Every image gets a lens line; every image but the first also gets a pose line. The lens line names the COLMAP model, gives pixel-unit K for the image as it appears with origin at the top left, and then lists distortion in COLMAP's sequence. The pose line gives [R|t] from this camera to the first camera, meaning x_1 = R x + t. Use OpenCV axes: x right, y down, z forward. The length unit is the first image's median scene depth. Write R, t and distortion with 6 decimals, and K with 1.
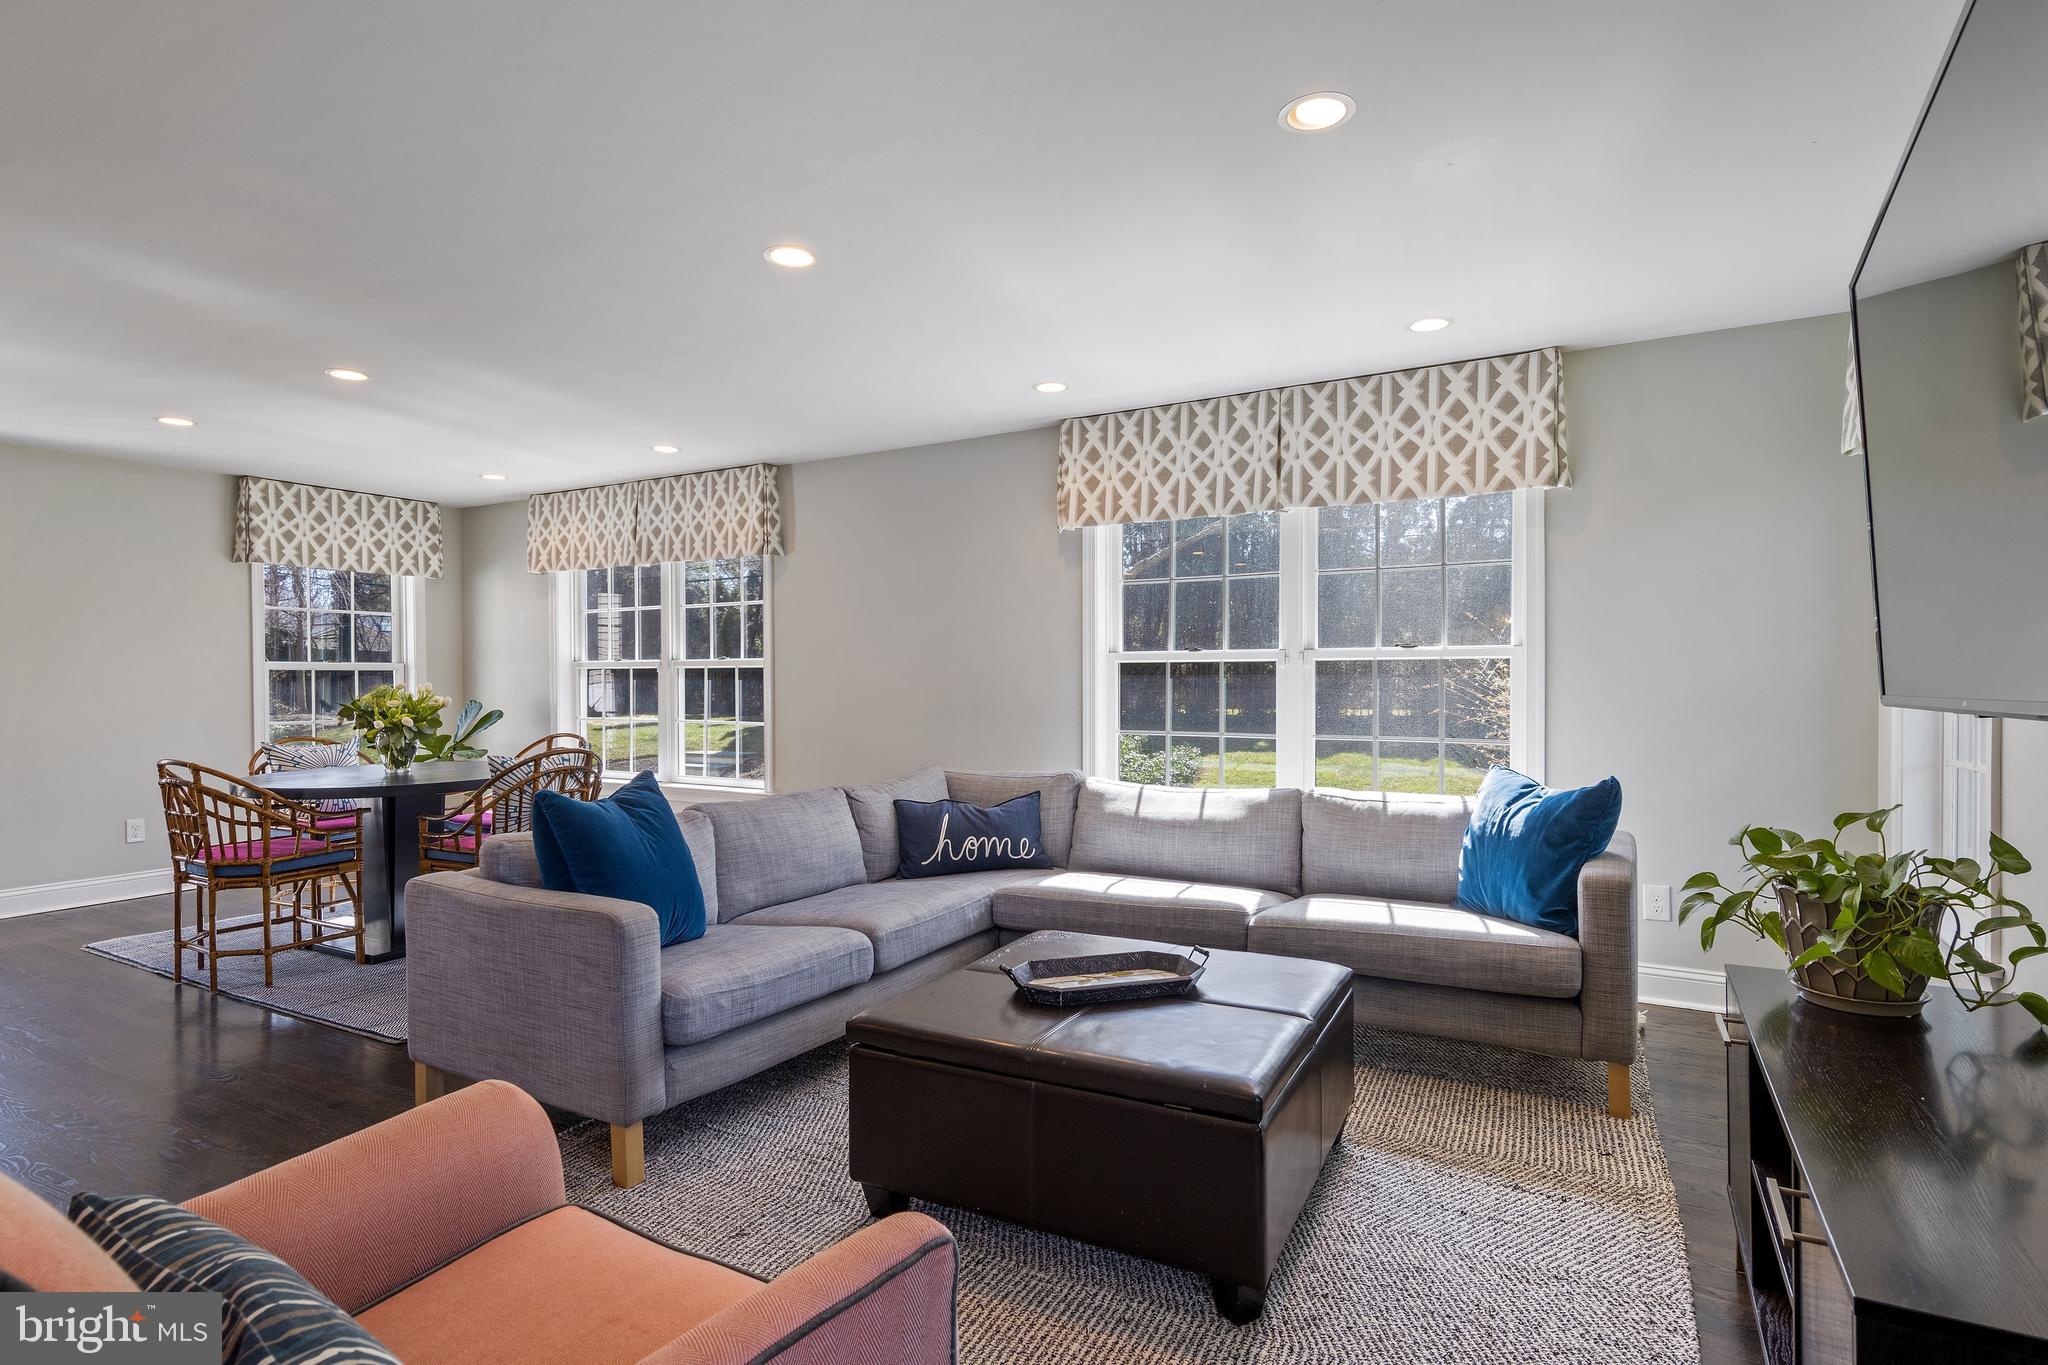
lens RADIAL K [[1042.0, 0, 1027.4], [0, 1042.0, 688.7], [0, 0, 1]] dist [0.017702, -0.006307]
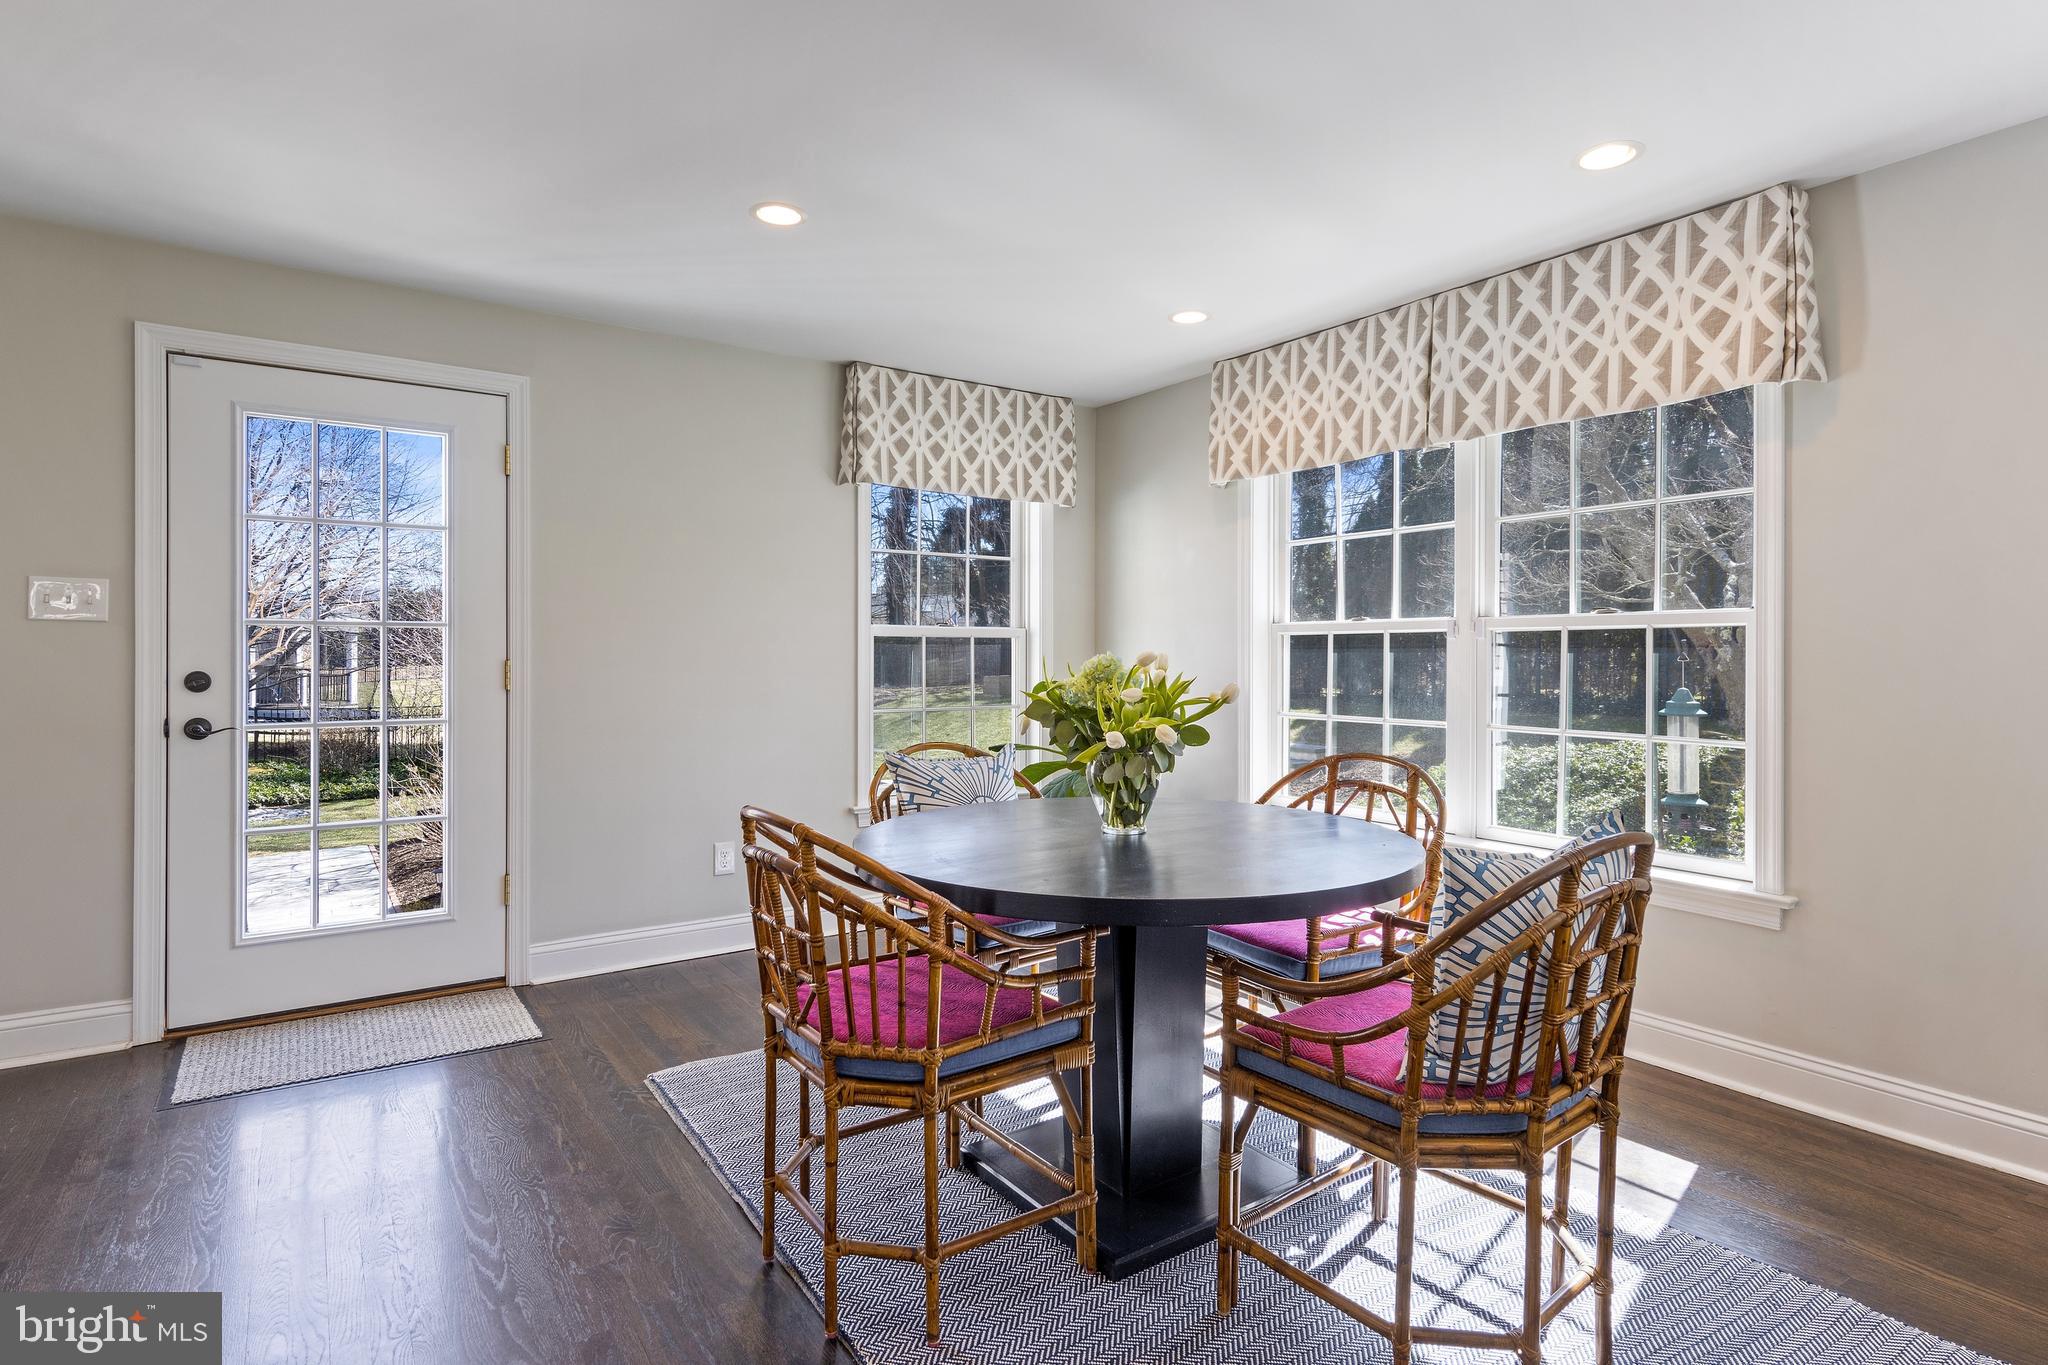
lens RADIAL K [[1052.6, 0, 1030.1], [0, 1052.6, 664.9], [0, 0, 1]] dist [0.018836, -0.006025]
pose [[0.904395, 0.011091, -0.426551, -0.321228], [-0.011880, 0.999929, 0.000811, 0.000393], [0.426530, 0.004334, 0.904463, 0.395956]]
